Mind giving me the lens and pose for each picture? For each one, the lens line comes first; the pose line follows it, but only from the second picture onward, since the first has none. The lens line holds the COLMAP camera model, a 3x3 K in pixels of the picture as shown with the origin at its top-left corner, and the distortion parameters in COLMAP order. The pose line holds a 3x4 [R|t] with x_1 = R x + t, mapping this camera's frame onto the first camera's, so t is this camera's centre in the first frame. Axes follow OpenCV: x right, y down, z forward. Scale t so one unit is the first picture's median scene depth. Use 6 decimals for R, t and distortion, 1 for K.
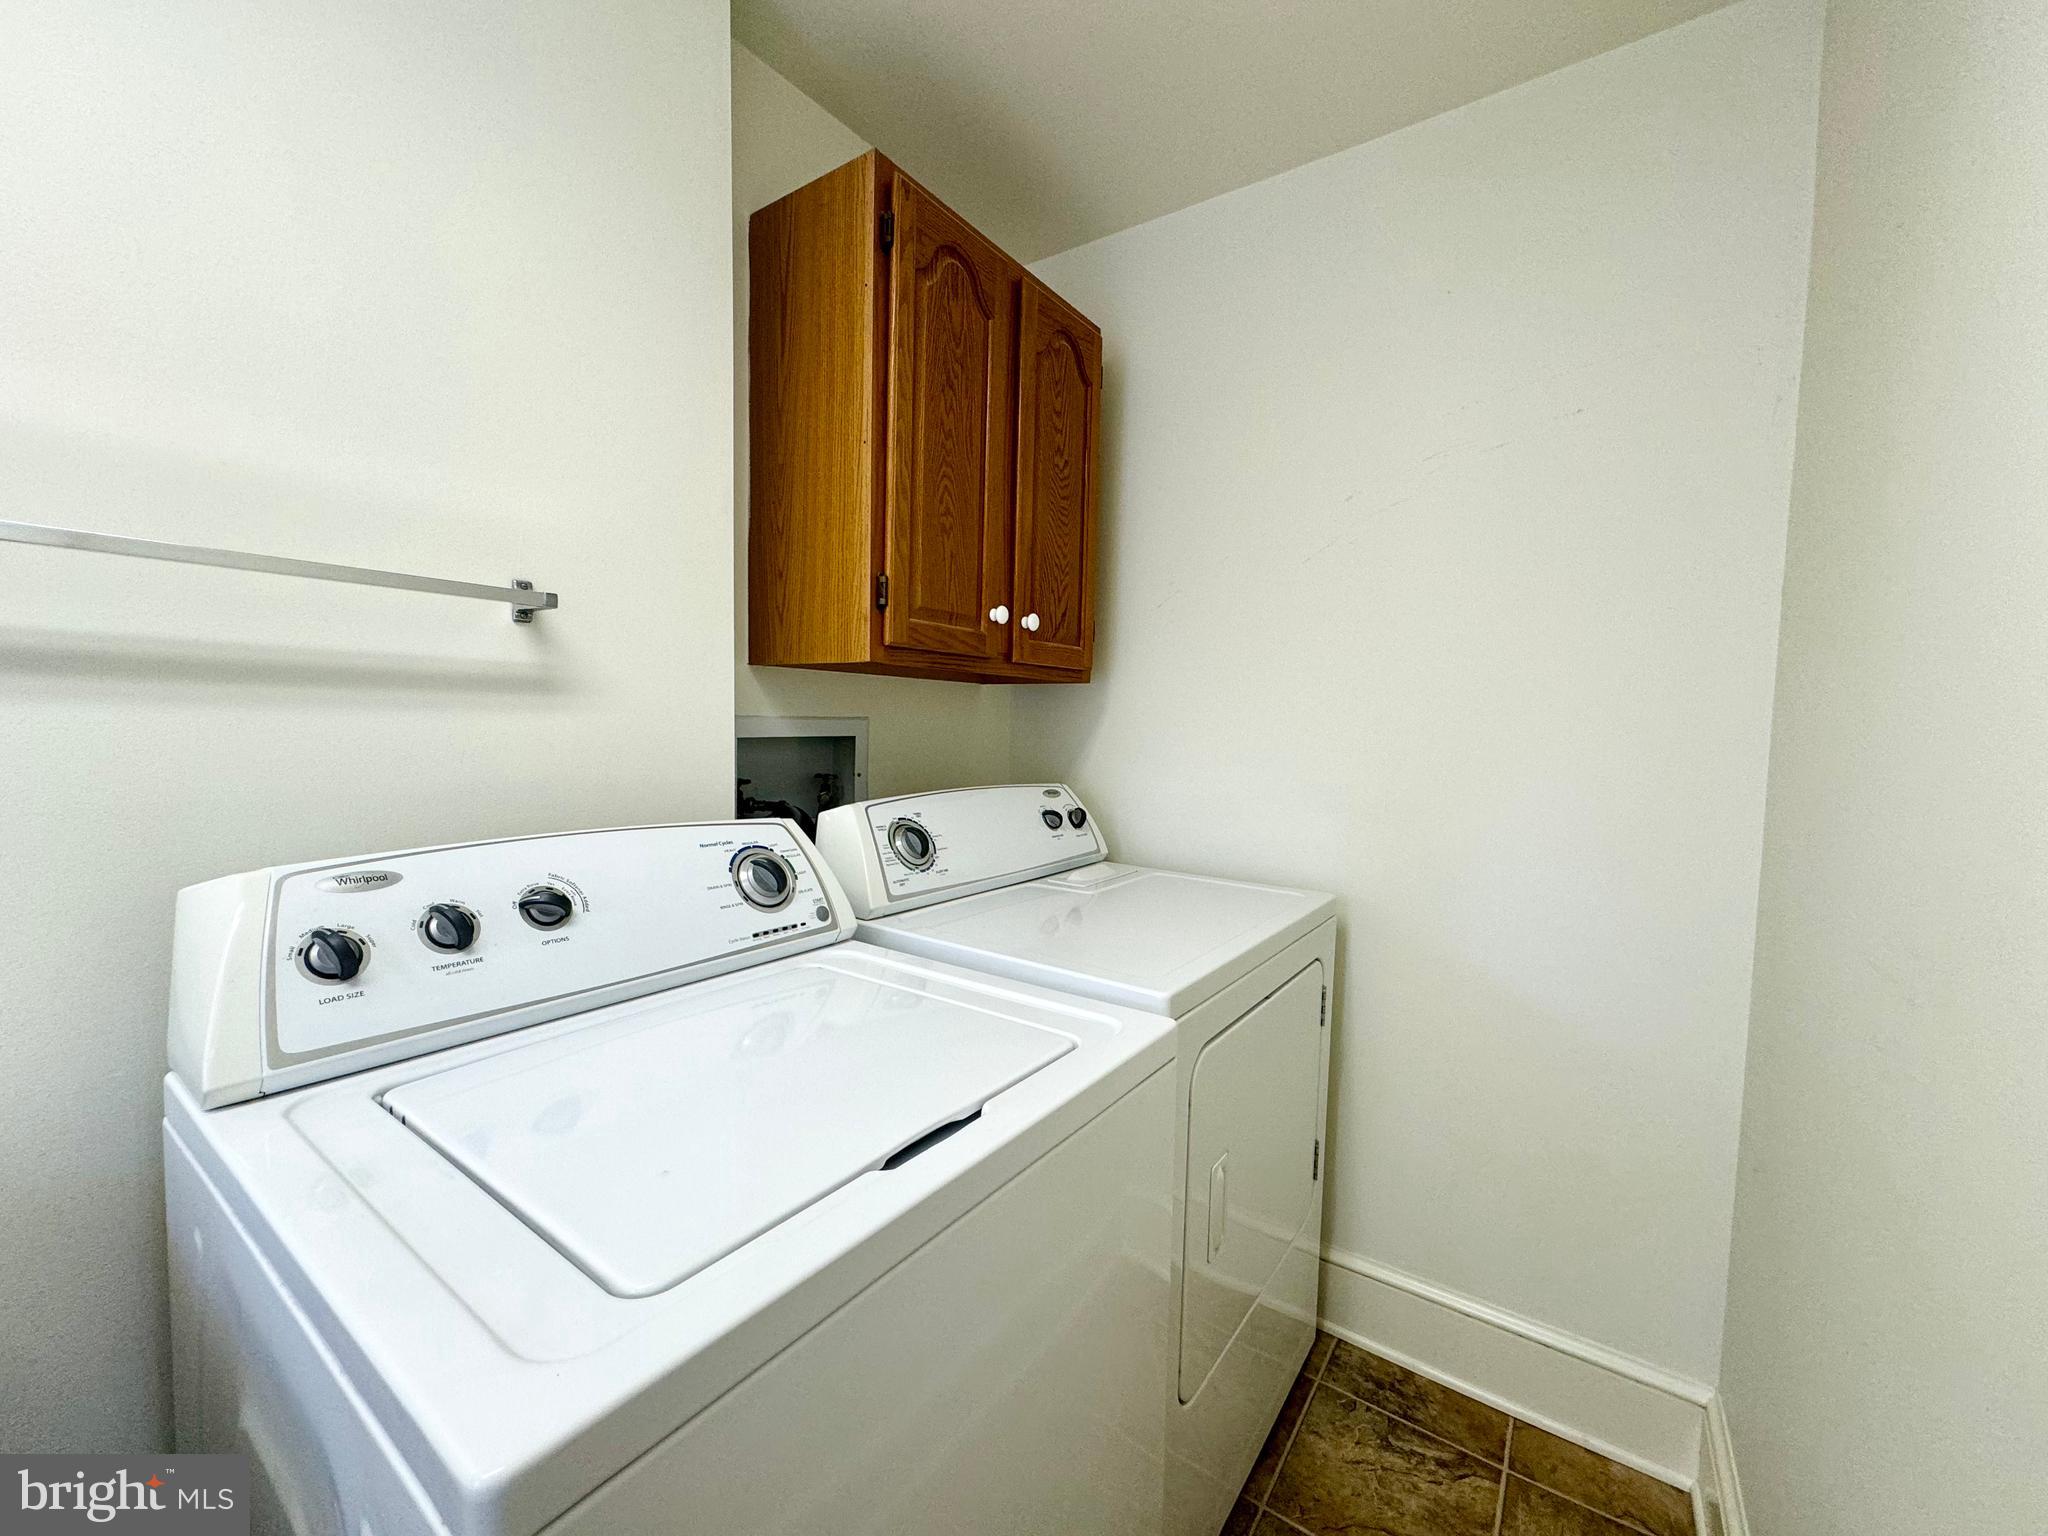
lens RADIAL K [[817.5, 0, 1019.1], [0, 817.5, 764.8], [0, 0, 1]] dist [-0.003236, -0.000413]
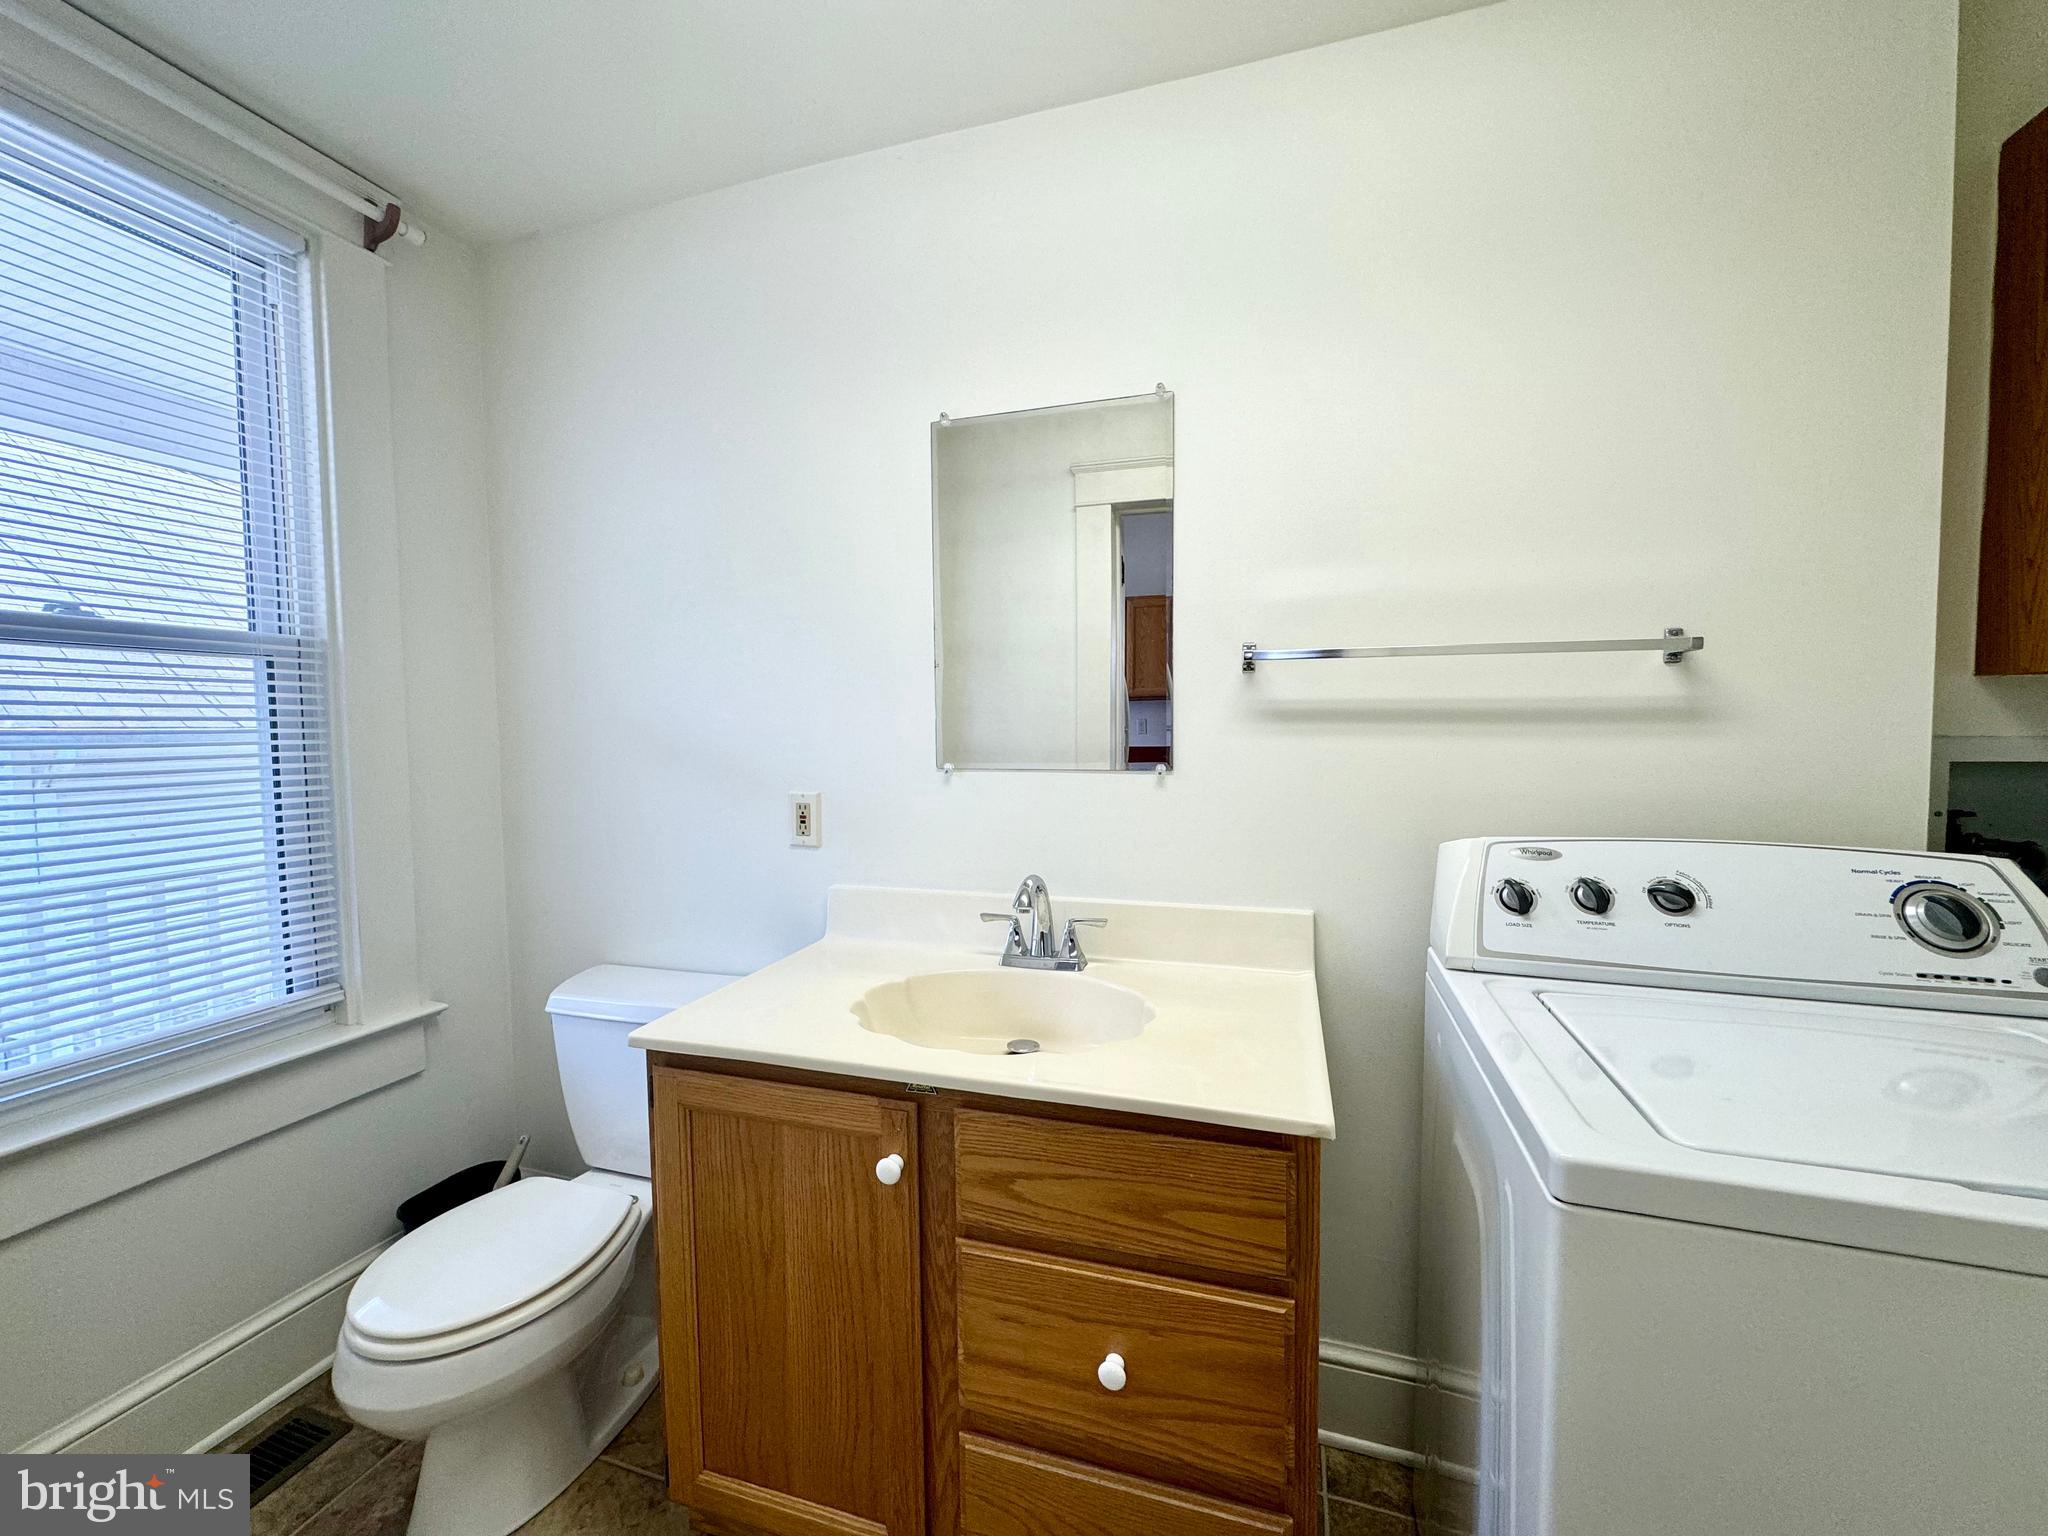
lens RADIAL K [[817.5, 0, 1013.3], [0, 817.5, 768.8], [0, 0, 1]] dist [-0.003236, -0.000413]
pose [[0.293990, 0.030073, -0.955335, 0.260676], [-0.039248, 0.999042, 0.019370, -0.004149], [0.955002, 0.031801, 0.294889, -0.279509]]
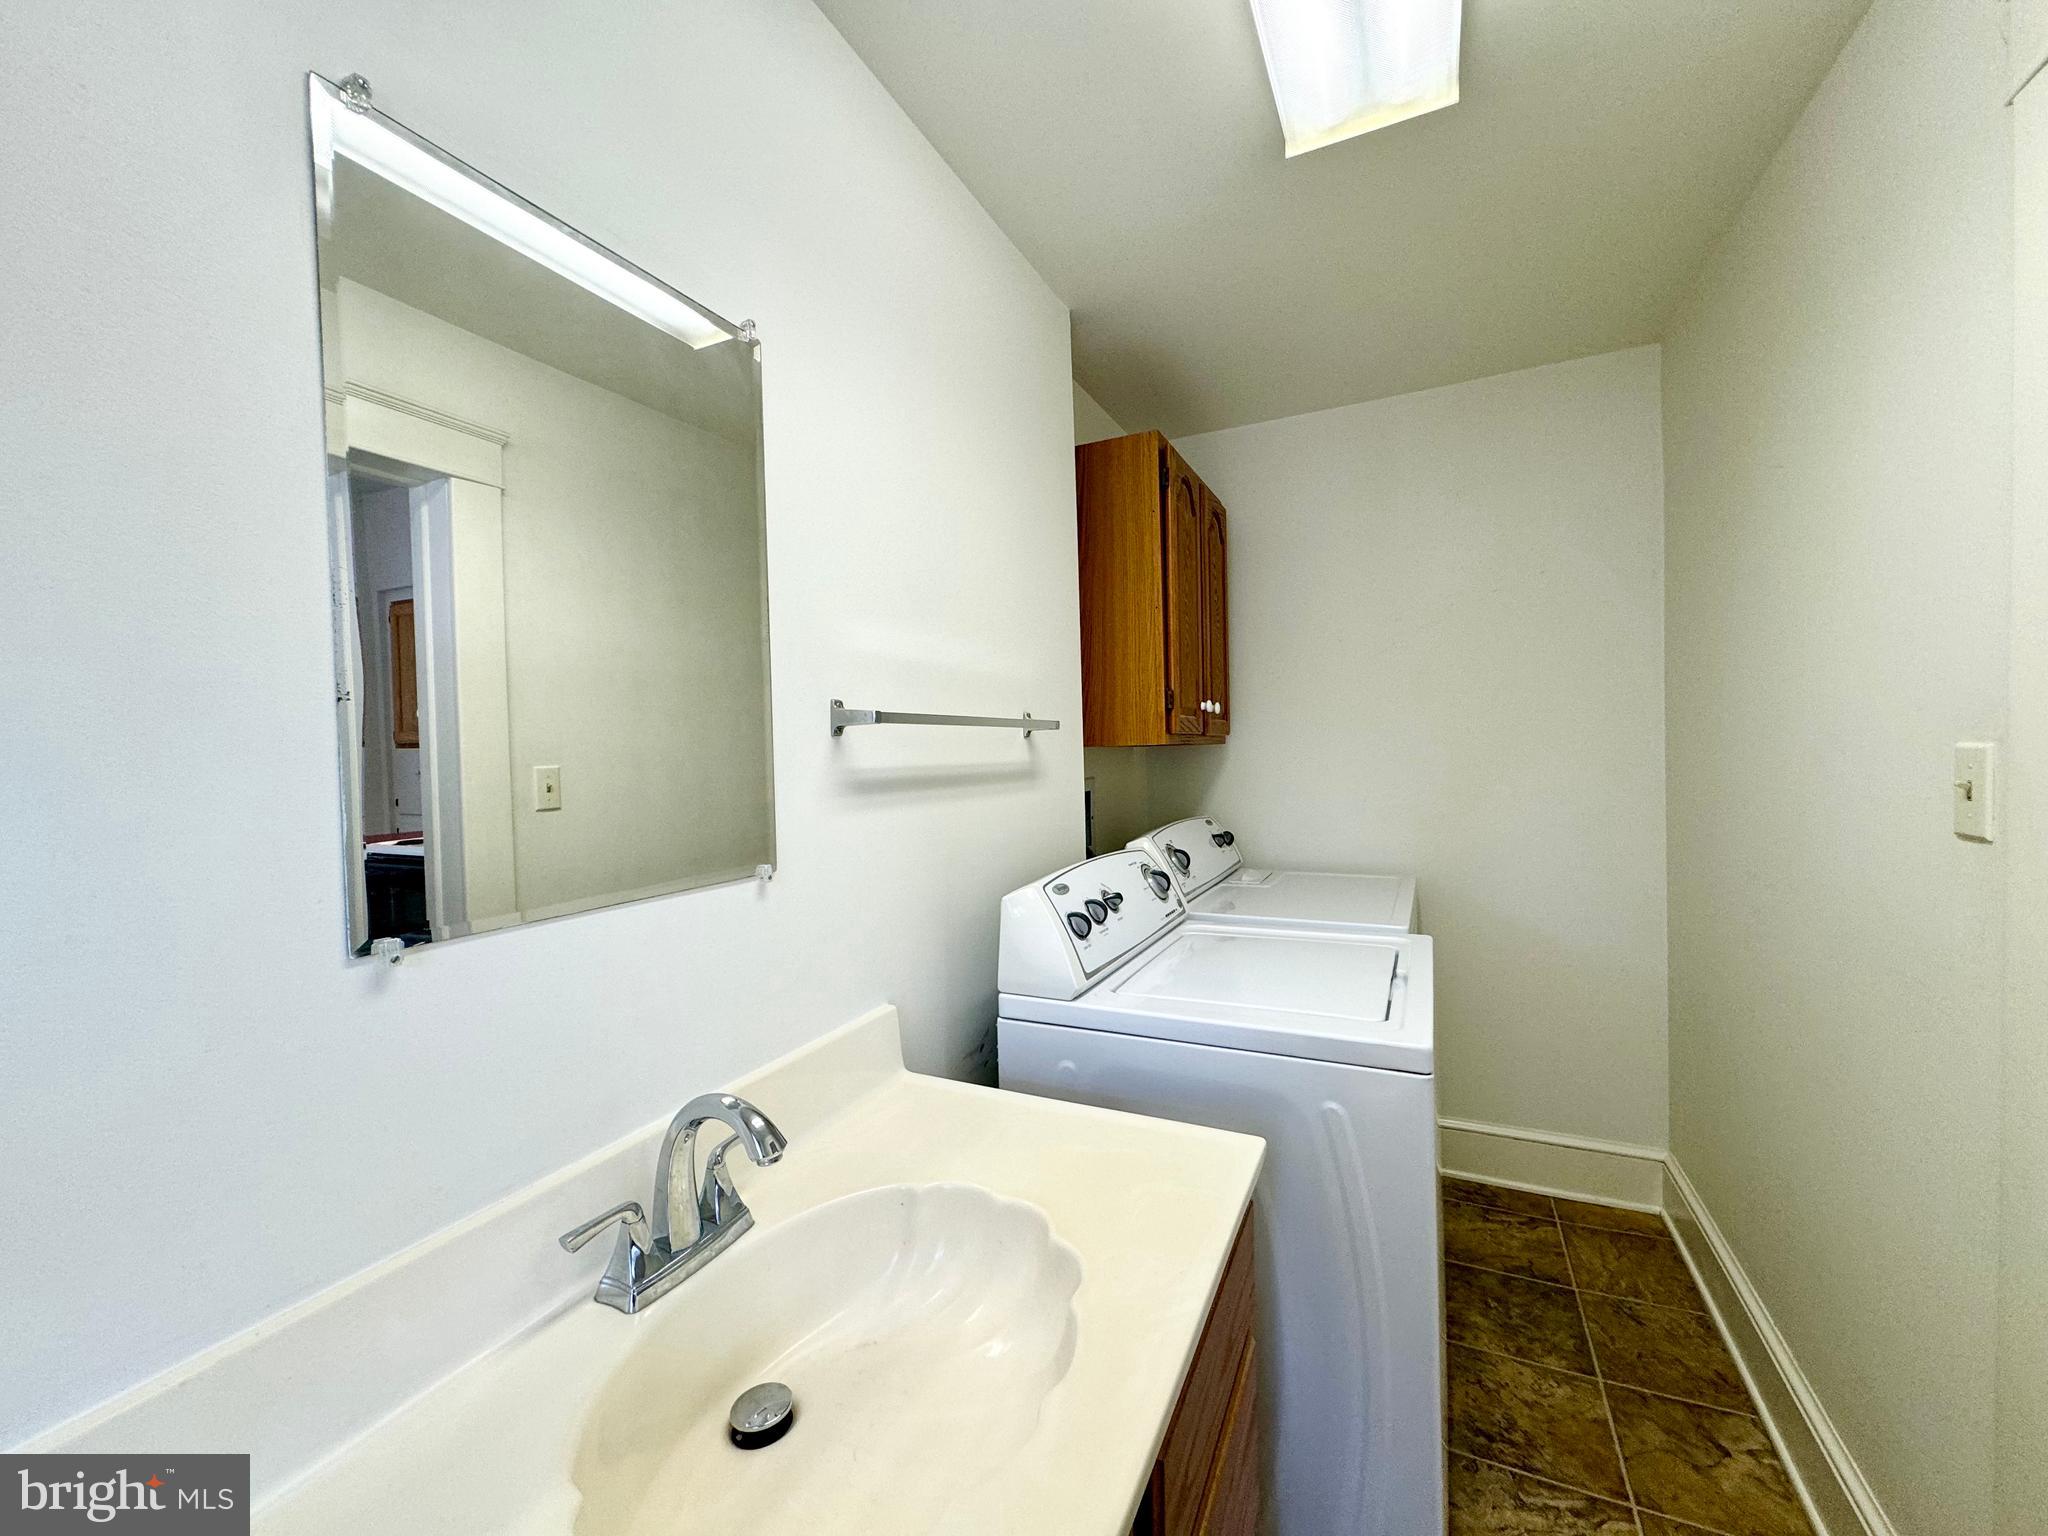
lens RADIAL K [[817.5, 0, 1011.4], [0, 817.5, 774.0], [0, 0, 1]] dist [-0.003236, -0.000413]
pose [[0.987121, -0.059991, 0.148301, -0.890727], [0.064707, 0.997534, -0.027177, -0.058492], [-0.146305, 0.036424, 0.988569, -0.637055]]
